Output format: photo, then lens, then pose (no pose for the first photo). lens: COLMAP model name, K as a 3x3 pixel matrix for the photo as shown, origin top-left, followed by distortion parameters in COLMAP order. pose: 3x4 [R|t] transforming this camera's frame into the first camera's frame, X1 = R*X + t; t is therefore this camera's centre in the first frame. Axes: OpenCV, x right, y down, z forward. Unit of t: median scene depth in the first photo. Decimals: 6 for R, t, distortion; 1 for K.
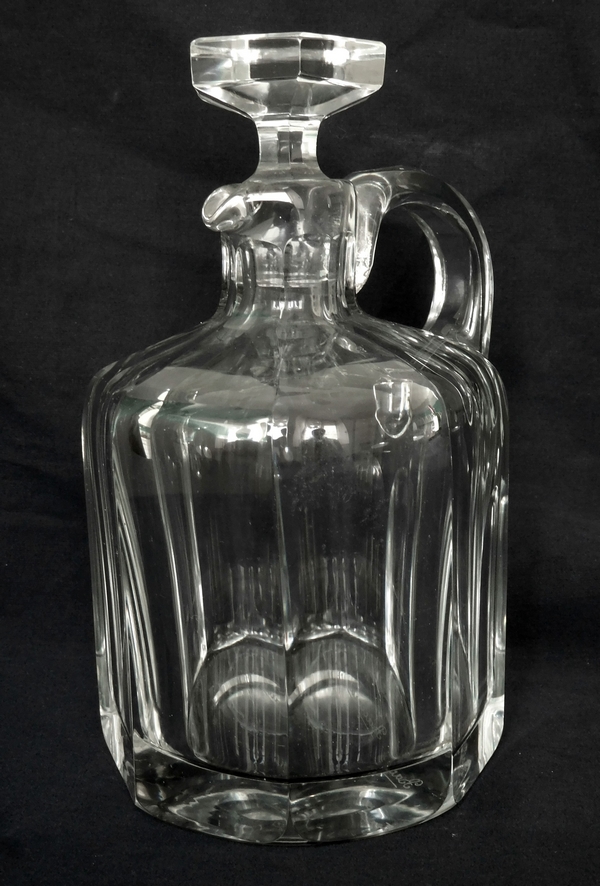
lens RADIAL K [[1021.5, 0, 311.3], [0, 1021.5, 444.2], [0, 0, 1]] dist [-0.020575, 0.014966]
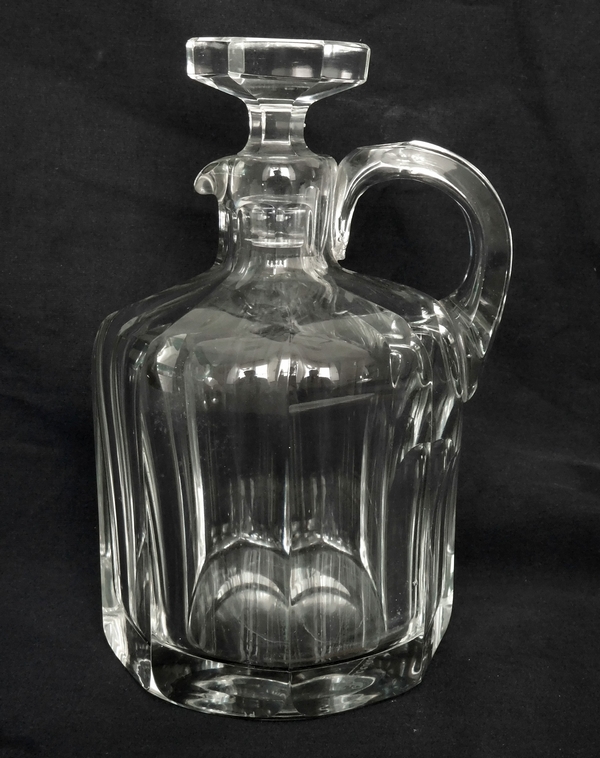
lens RADIAL K [[1064.0, 0, 300.0], [0, 1064.0, 379.0], [0, 0, 1]] dist [0.009925, -0.047928]
pose [[0.998386, 0.011586, 0.055593, -0.058044], [-0.011624, 0.999932, 0.000367, -0.002999], [-0.055585, -0.001013, 0.998453, -0.199111]]
